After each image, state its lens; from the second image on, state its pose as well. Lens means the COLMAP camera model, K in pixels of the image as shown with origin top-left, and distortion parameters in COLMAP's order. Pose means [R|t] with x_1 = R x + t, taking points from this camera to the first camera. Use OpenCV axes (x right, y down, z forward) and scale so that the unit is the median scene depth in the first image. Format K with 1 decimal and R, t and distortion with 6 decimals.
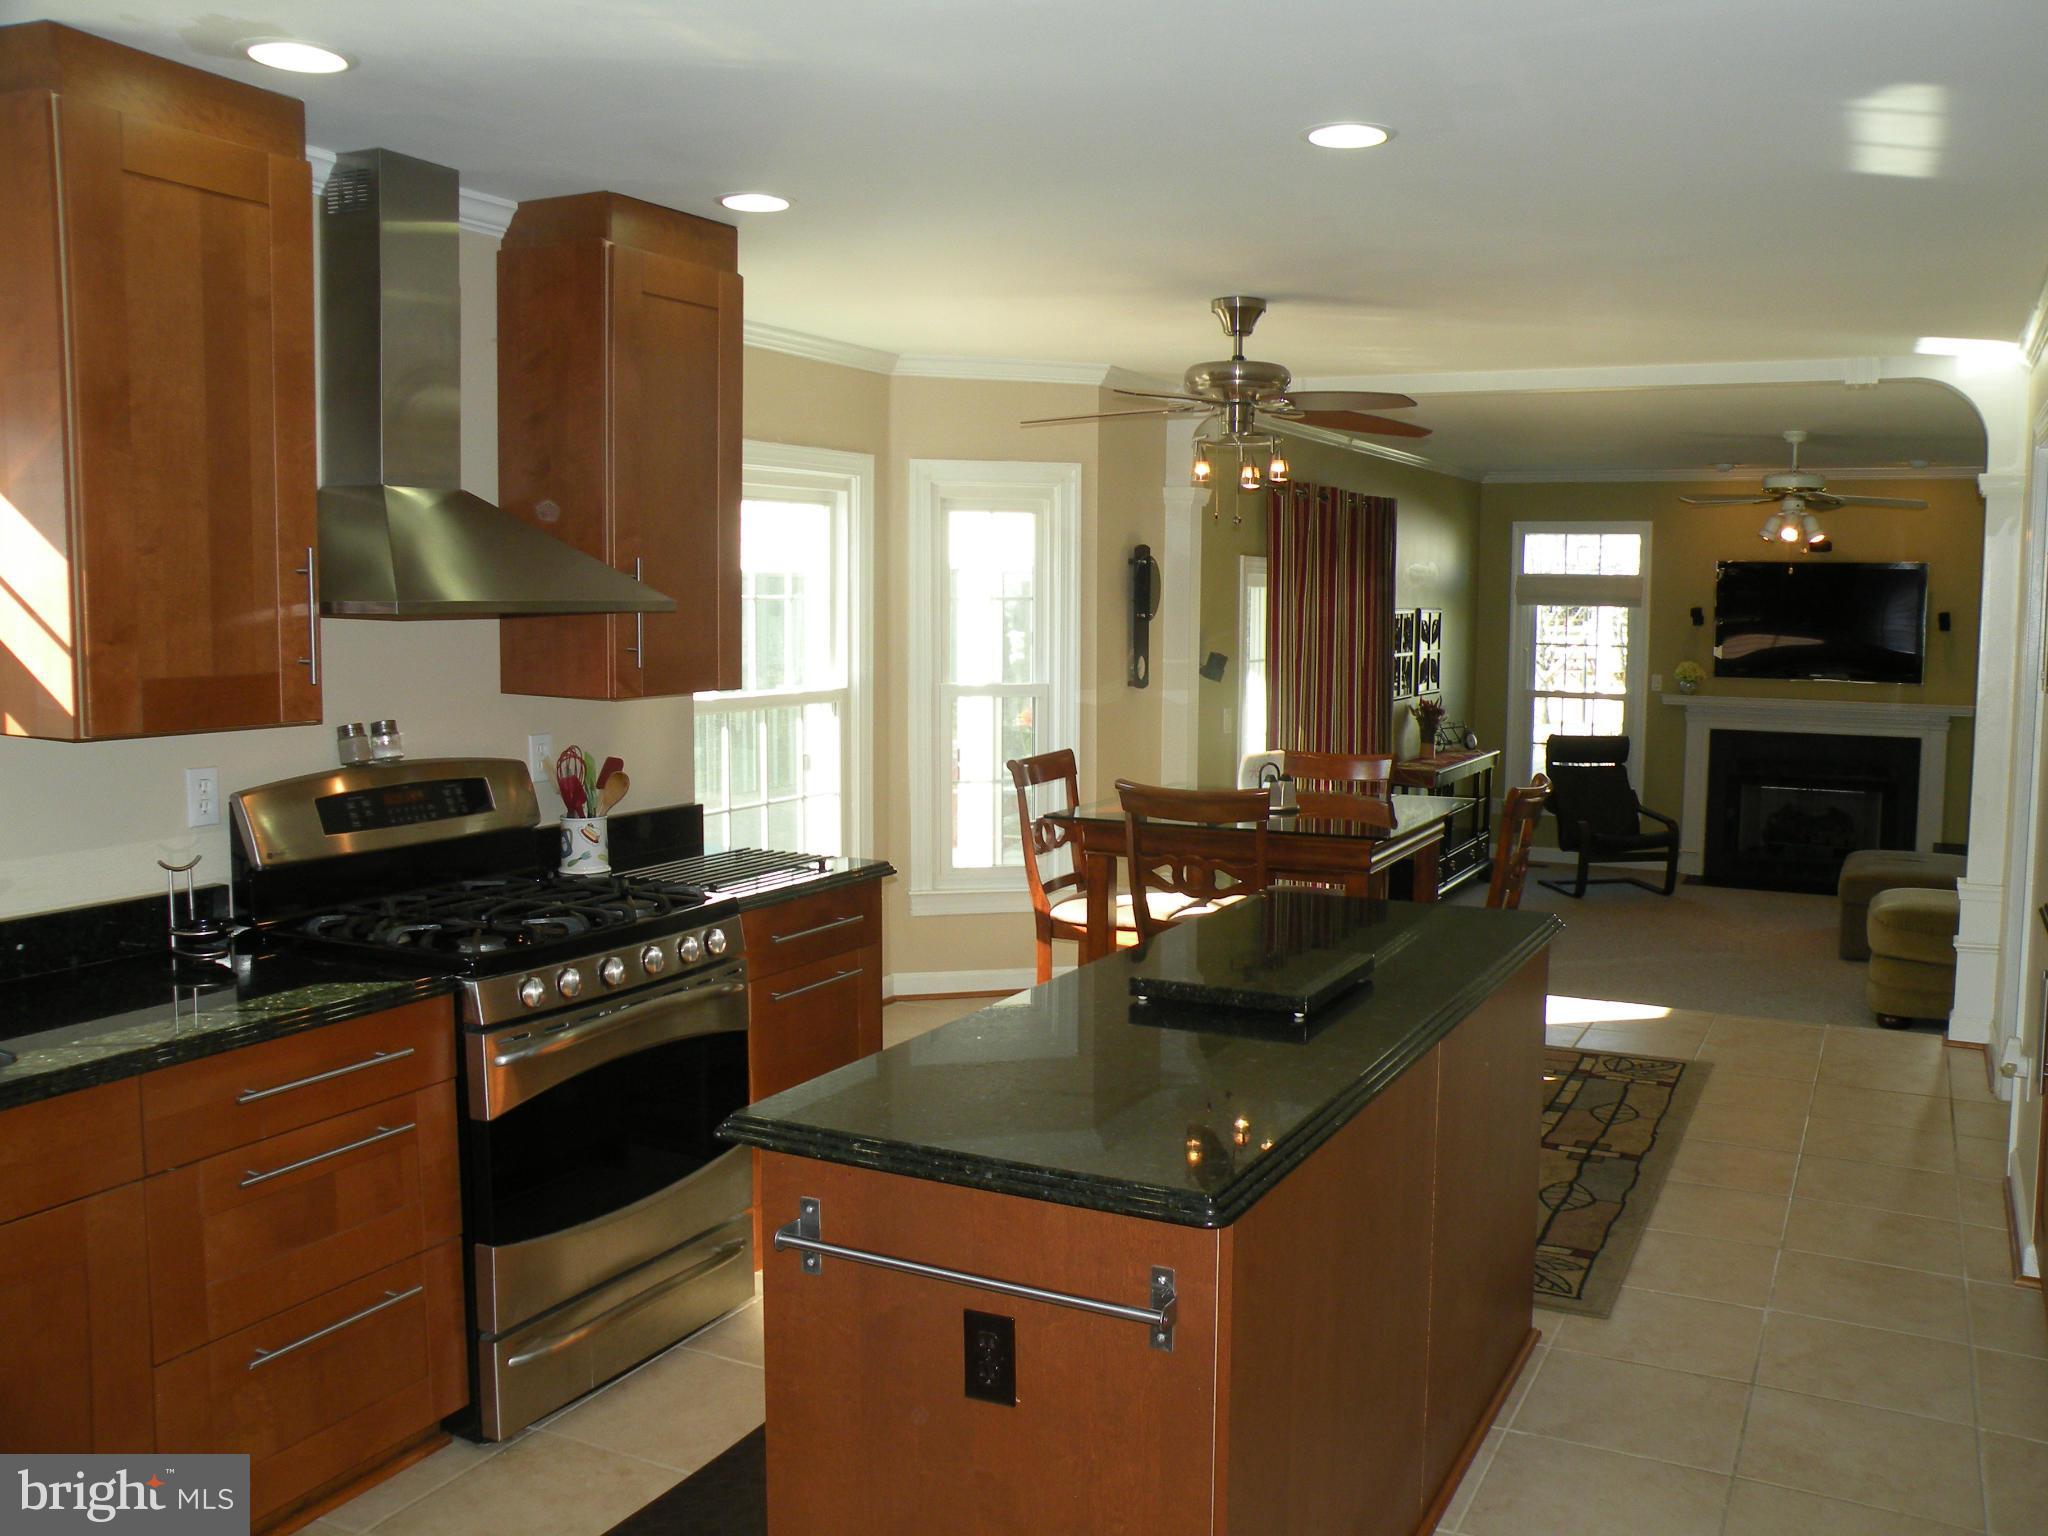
lens RADIAL K [[1766.0, 0, 1030.6], [0, 1766.0, 768.1], [0, 0, 1]] dist [-0.076991, 0.022771]
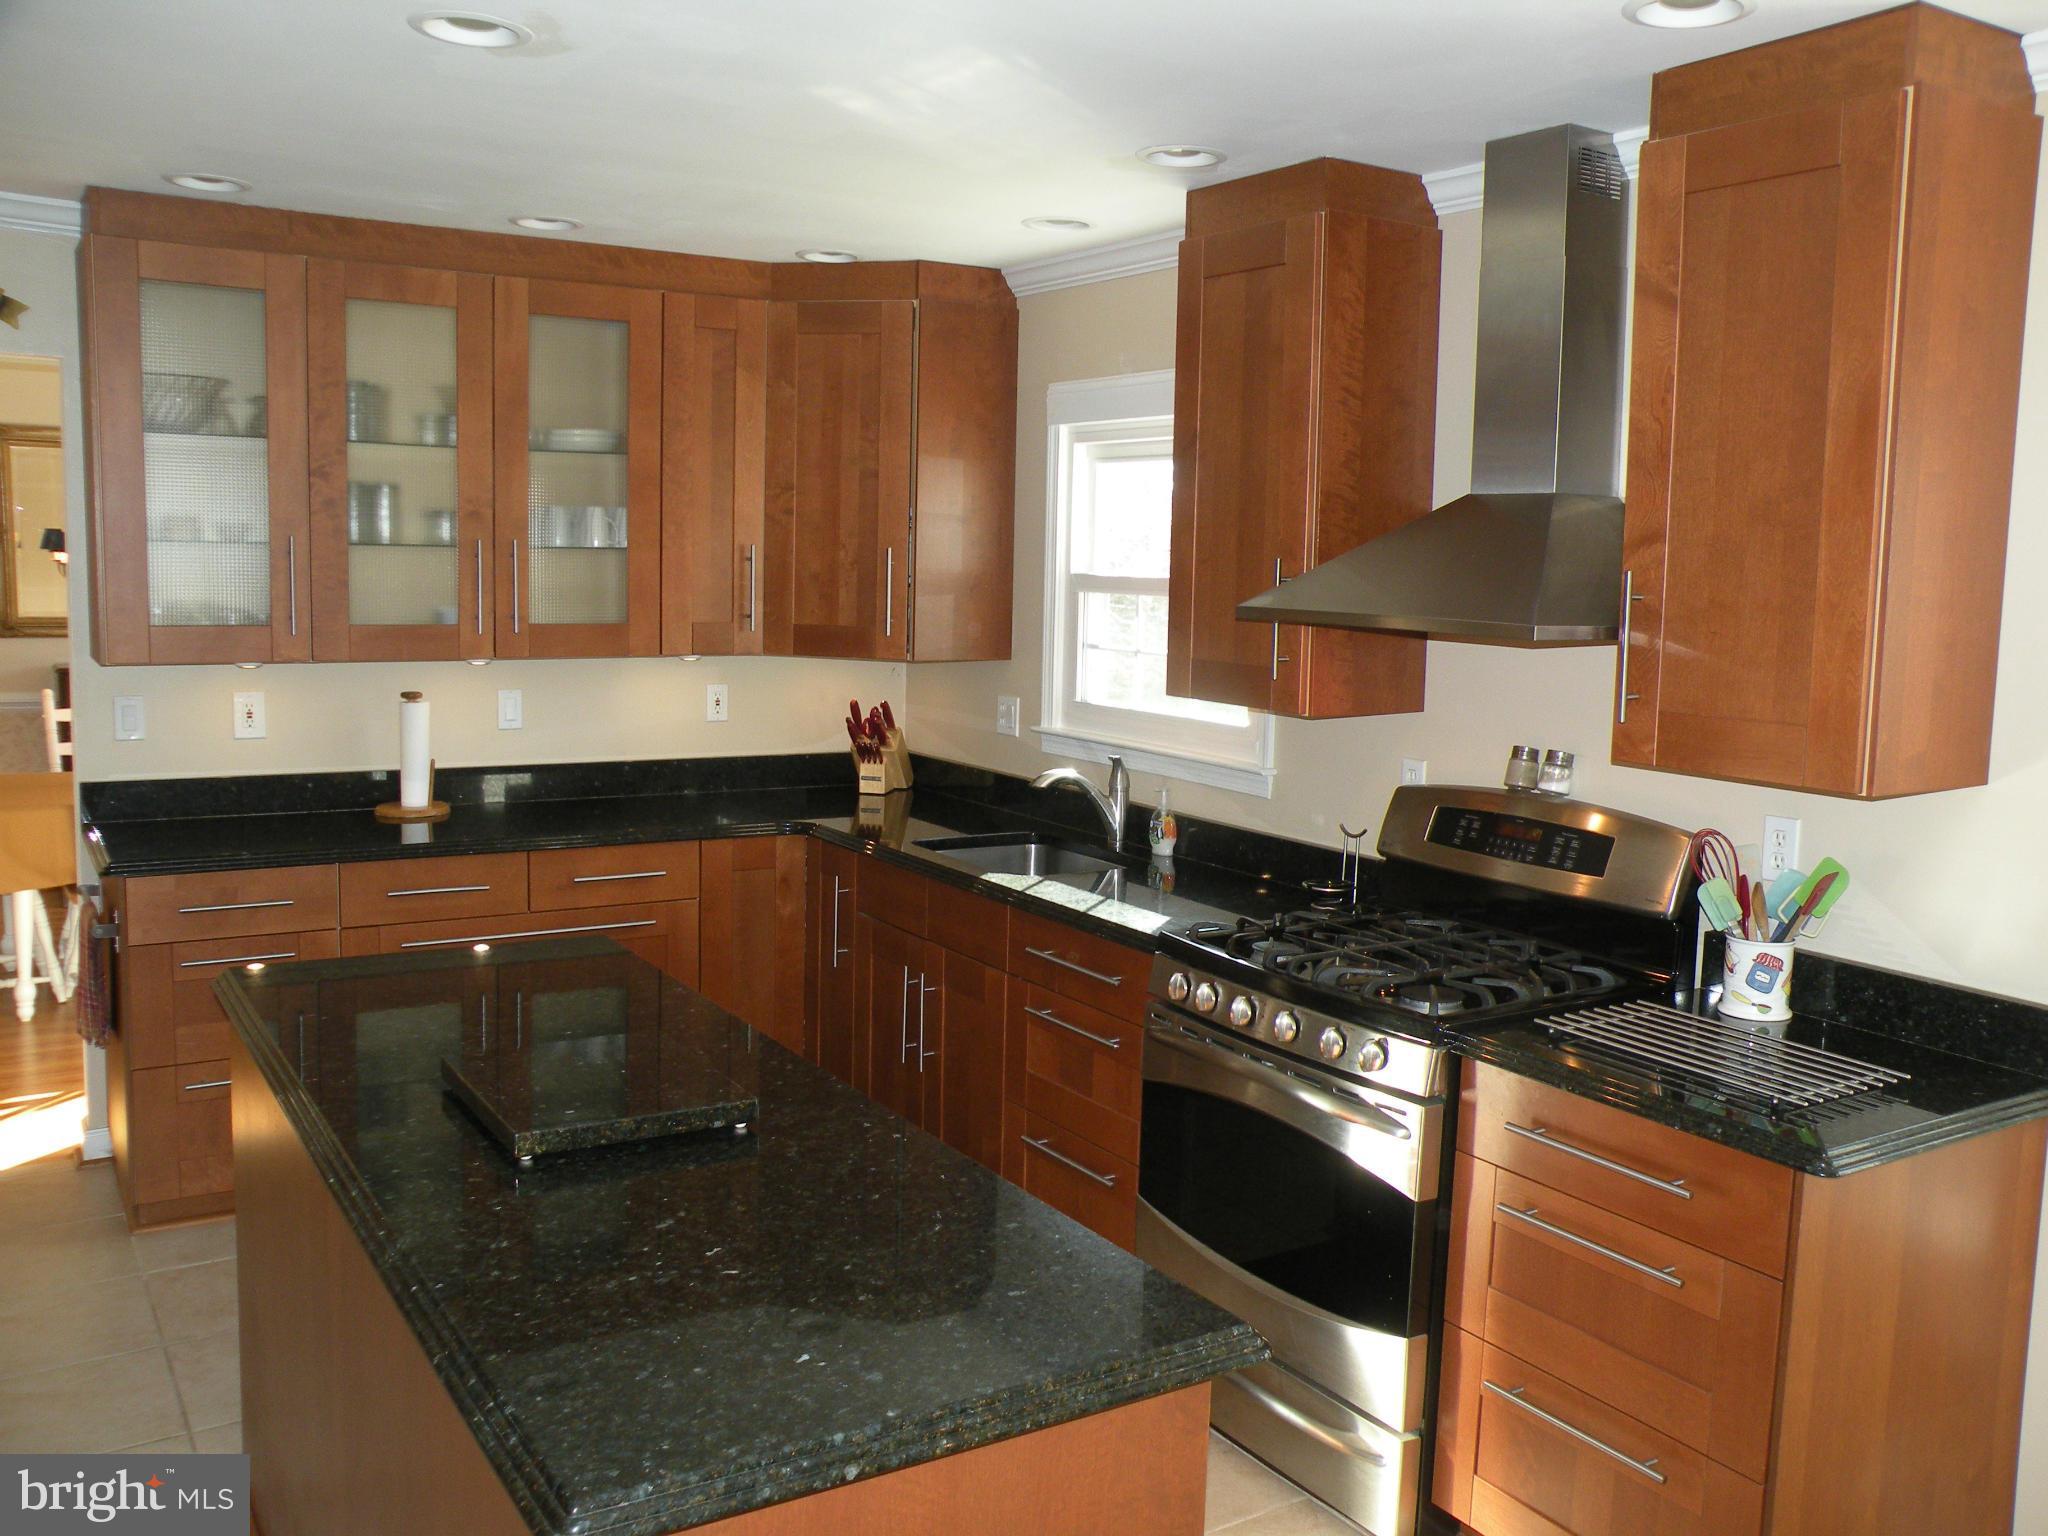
lens RADIAL K [[1766.0, 0, 1029.1], [0, 1766.0, 764.7], [0, 0, 1]] dist [-0.076991, 0.022771]
pose [[-0.511829, 0.086914, -0.854679, 0.574418], [-0.110031, 0.980043, 0.165555, -0.146195], [0.852012, 0.178777, -0.492052, 1.259317]]
